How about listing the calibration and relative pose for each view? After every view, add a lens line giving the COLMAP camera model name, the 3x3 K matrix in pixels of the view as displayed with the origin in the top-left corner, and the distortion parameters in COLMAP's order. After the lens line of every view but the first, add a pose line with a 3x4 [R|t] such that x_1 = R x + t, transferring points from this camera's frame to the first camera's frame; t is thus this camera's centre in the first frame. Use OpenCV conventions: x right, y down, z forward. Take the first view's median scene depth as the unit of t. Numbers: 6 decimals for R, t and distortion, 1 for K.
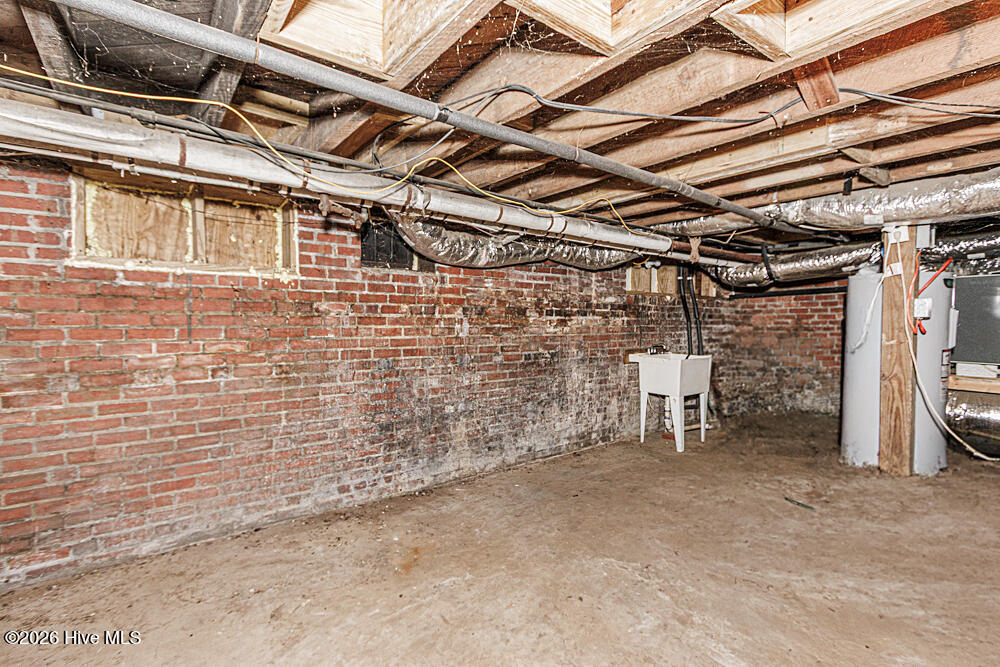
lens RADIAL K [[470.3, 0, 498.3], [0, 470.3, 330.3], [0, 0, 1]] dist [0.014858, -0.003277]
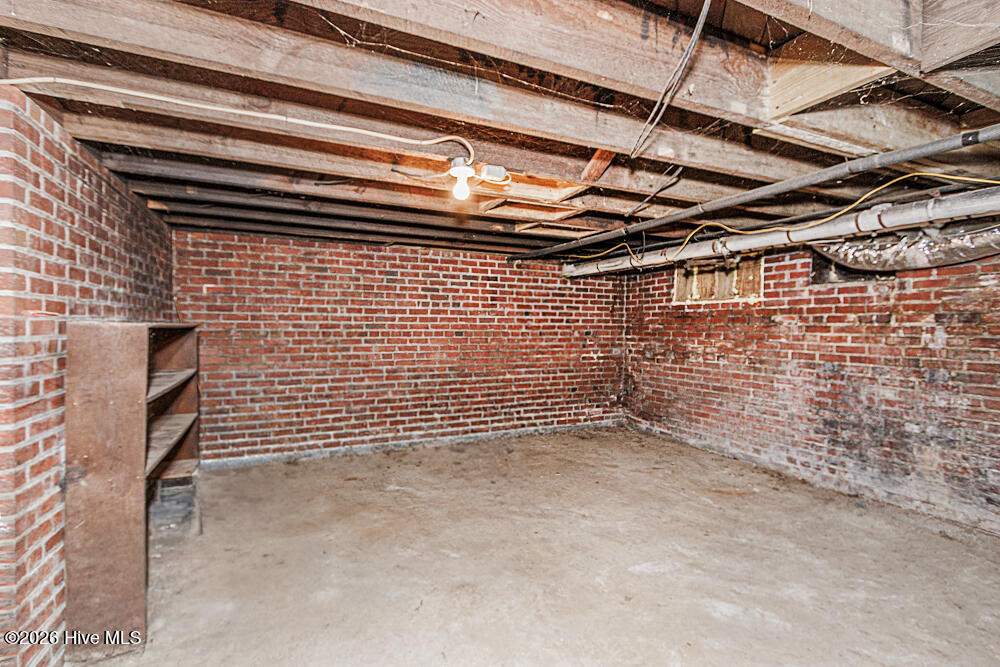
lens RADIAL K [[470.3, 0, 498.1], [0, 470.3, 331.1], [0, 0, 1]] dist [0.014858, -0.003277]
pose [[-0.211935, -0.006320, -0.977263, 0.895985], [-0.041812, 0.999122, 0.002607, 0.012763], [0.976389, 0.041414, -0.212014, 0.389015]]
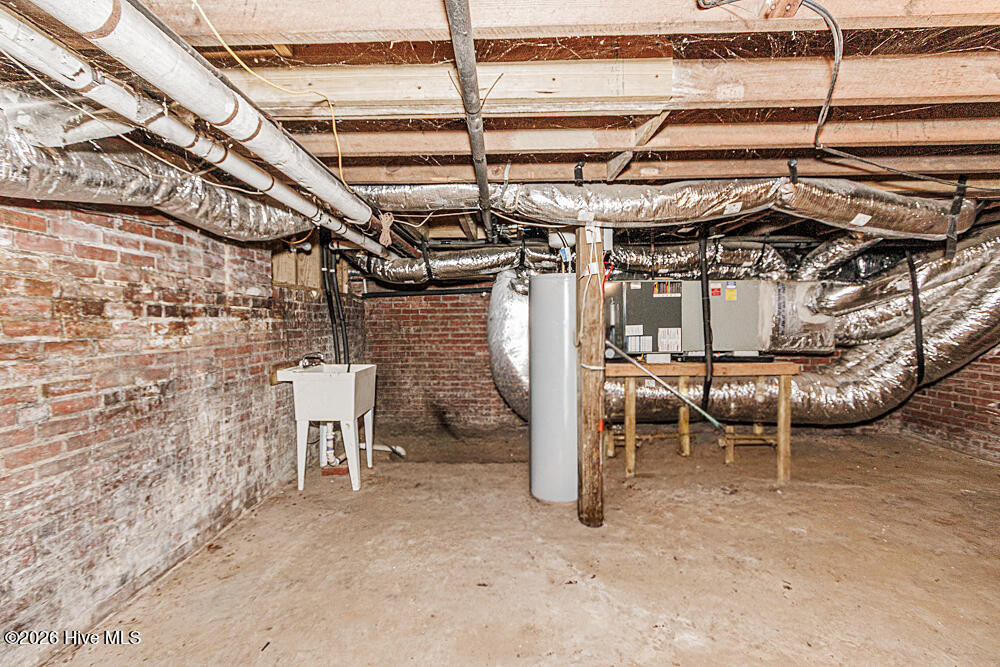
lens RADIAL K [[470.3, 0, 503.4], [0, 470.3, 334.7], [0, 0, 1]] dist [0.014858, -0.003277]
pose [[0.639979, -0.035230, 0.767584, -0.059505], [0.030813, 0.999322, 0.020176, -0.009159], [-0.767774, 0.010740, 0.640630, 0.382887]]
